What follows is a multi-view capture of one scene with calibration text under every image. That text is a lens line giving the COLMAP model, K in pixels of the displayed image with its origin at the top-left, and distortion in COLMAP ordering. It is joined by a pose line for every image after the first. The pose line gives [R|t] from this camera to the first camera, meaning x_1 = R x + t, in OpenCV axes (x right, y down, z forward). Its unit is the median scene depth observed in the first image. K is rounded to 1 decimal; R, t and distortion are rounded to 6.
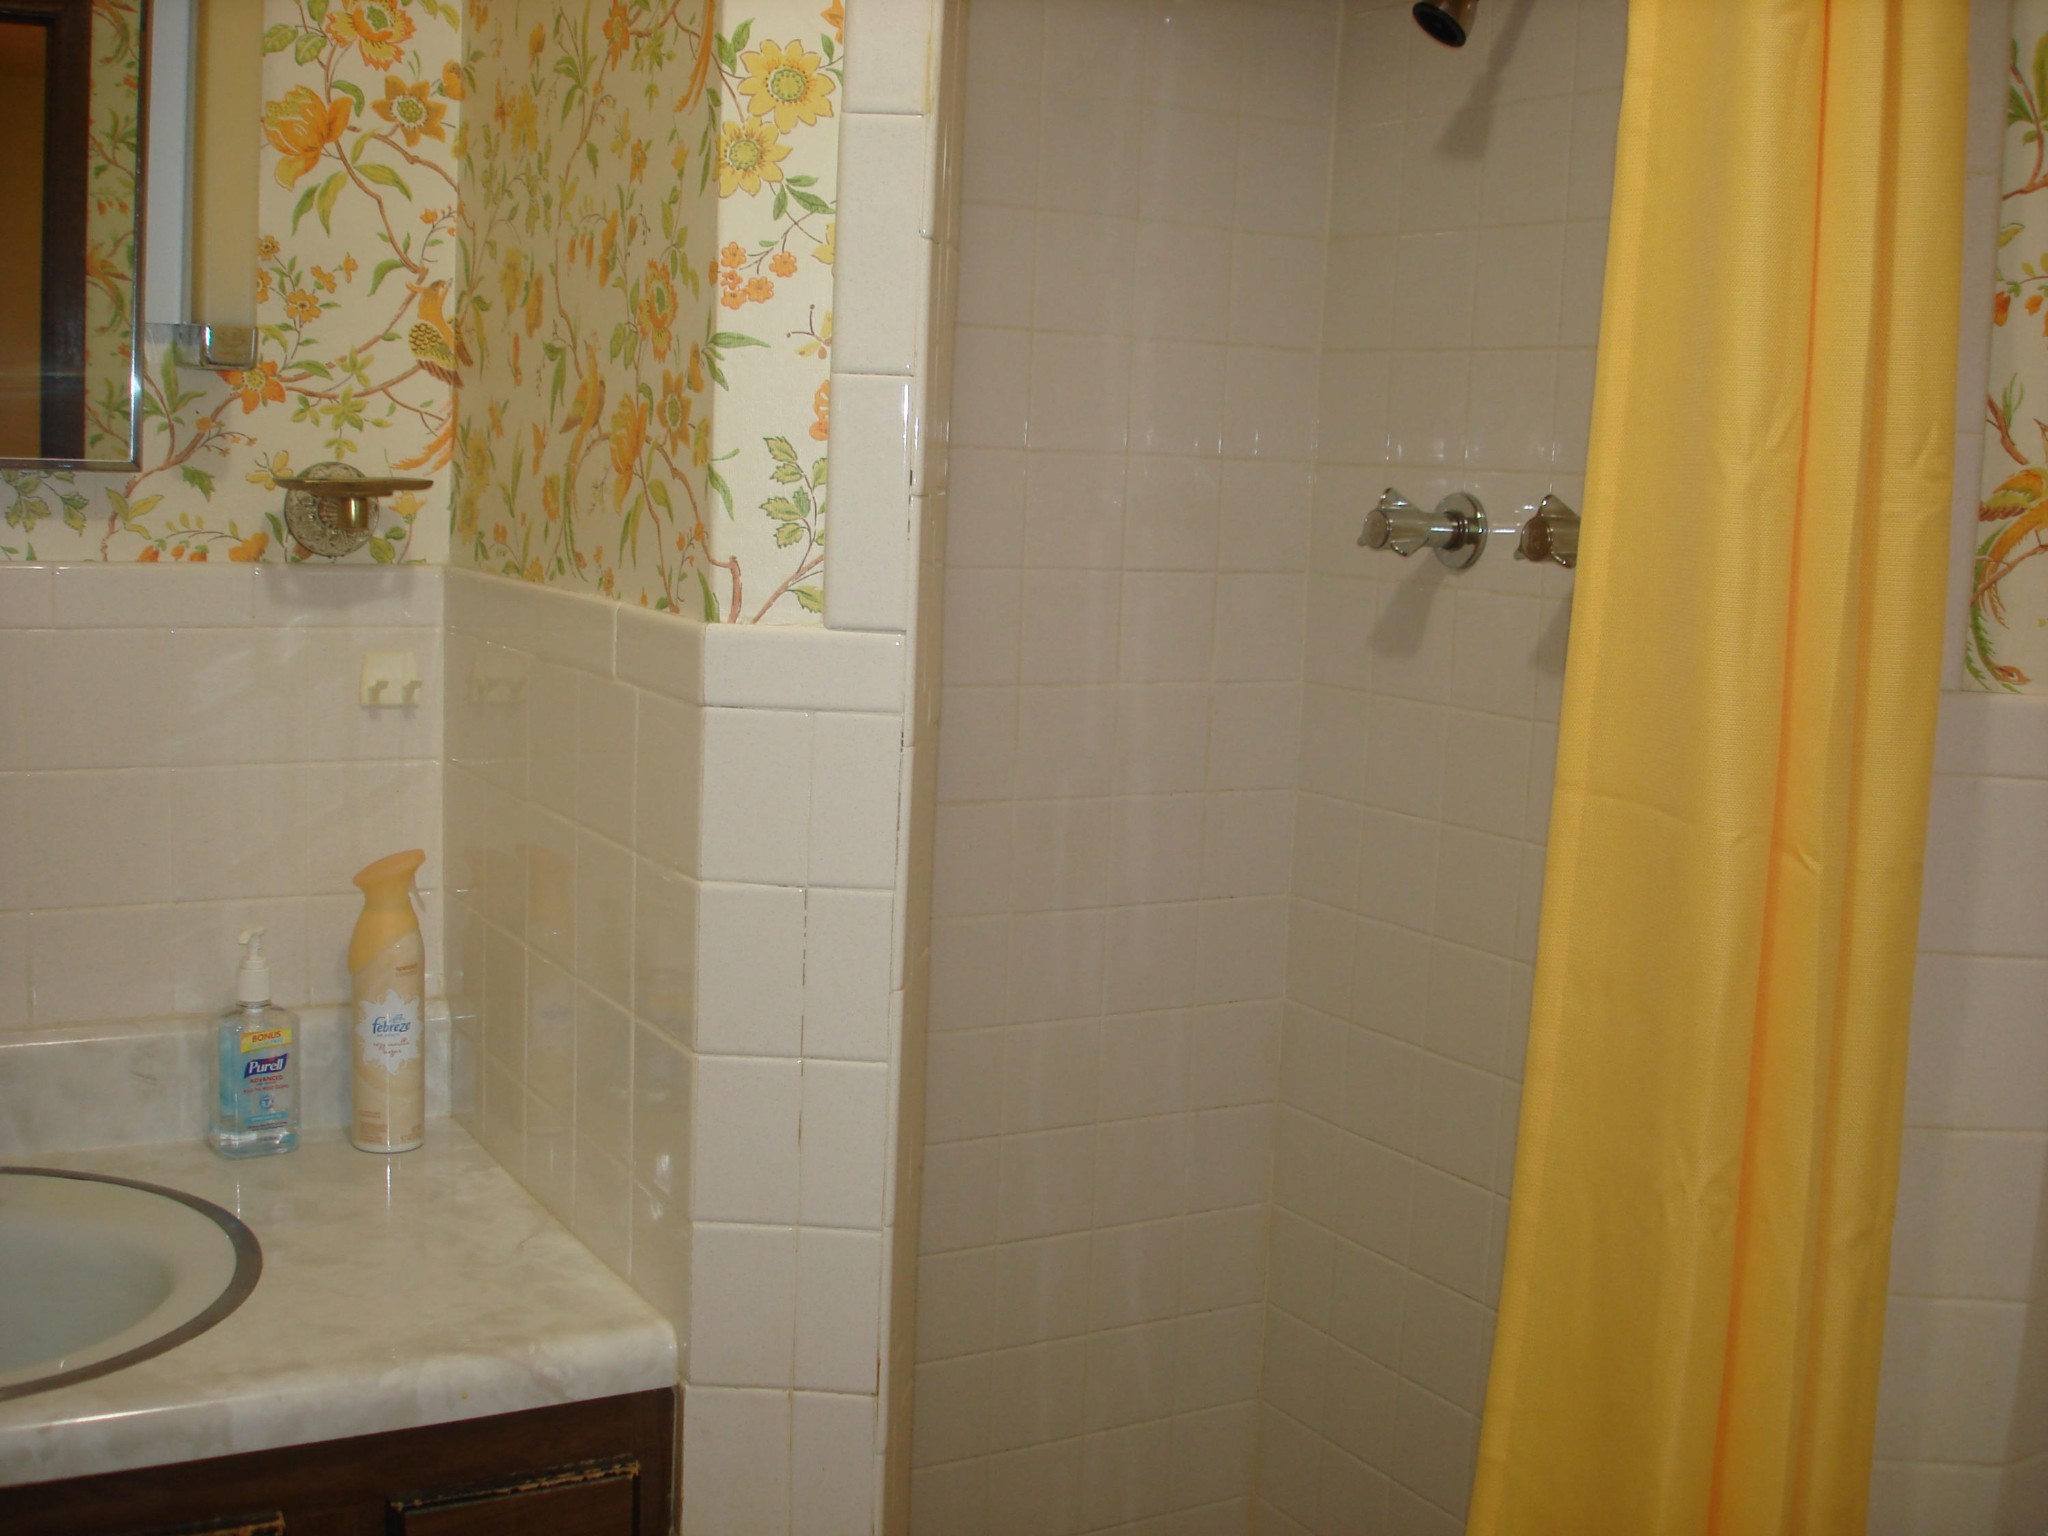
lens RADIAL K [[2282.3, 0, 1016.9], [0, 2282.3, 778.8], [0, 0, 1]] dist [-0.042954, -0.229904]
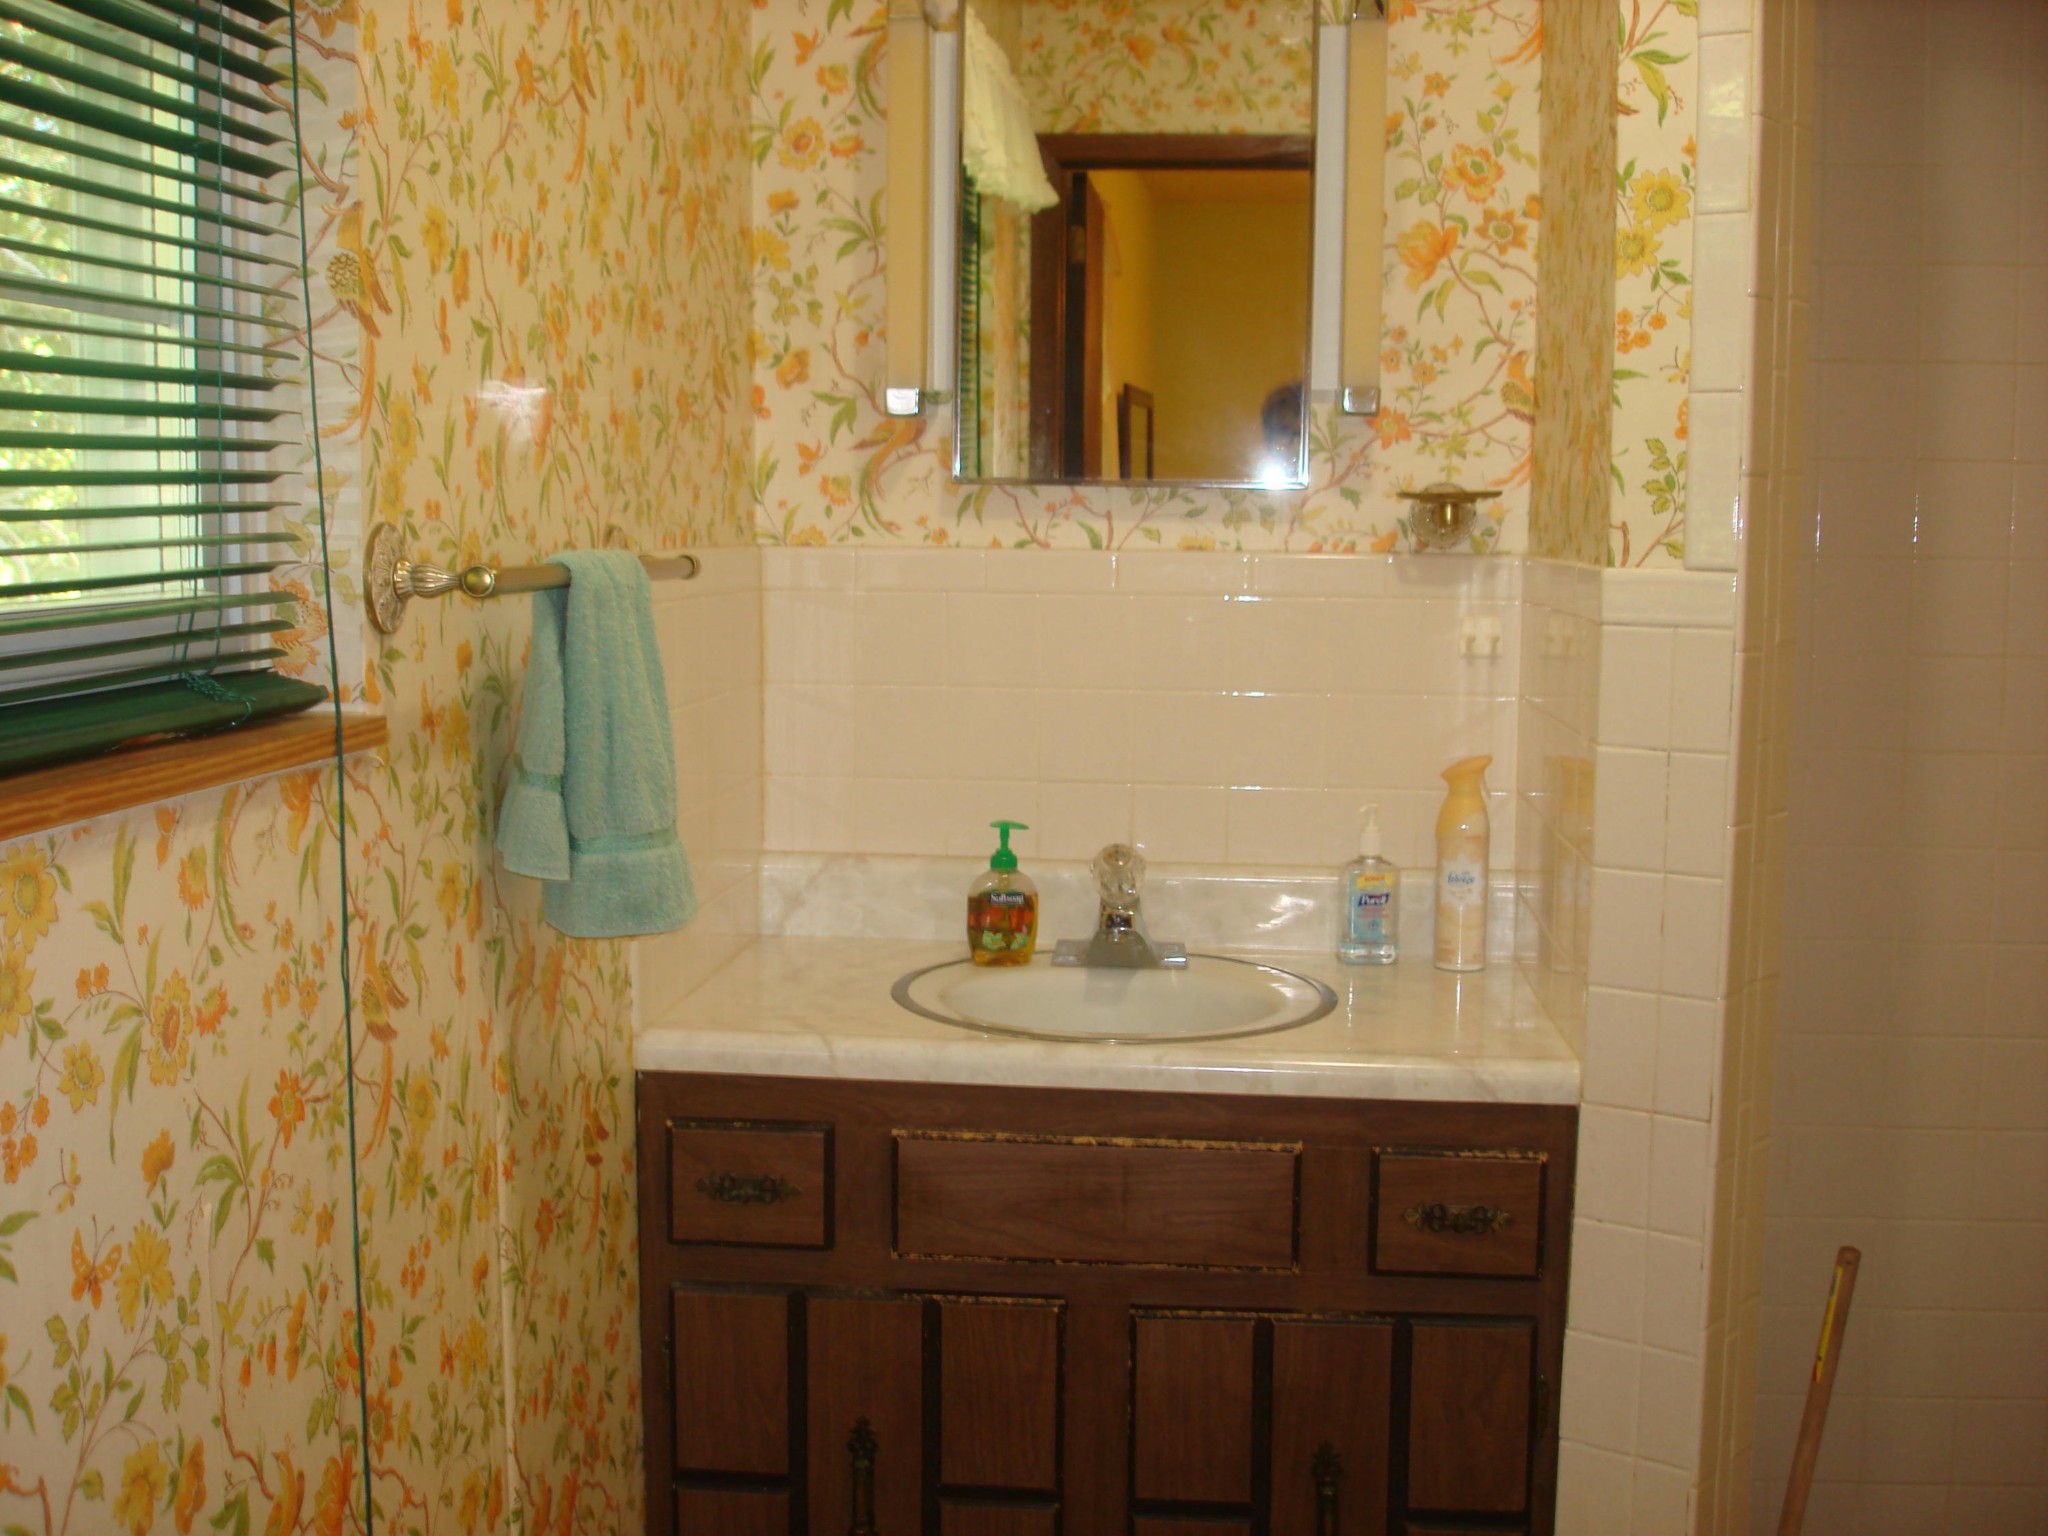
lens RADIAL K [[2282.3, 0, 1016.9], [0, 2282.3, 778.8], [0, 0, 1]] dist [-0.042954, -0.229904]
pose [[0.815339, 0.031783, -0.578111, 0.317270], [-0.055056, 0.998224, -0.022769, 0.095265], [0.576360, 0.050393, 0.815640, -0.315935]]
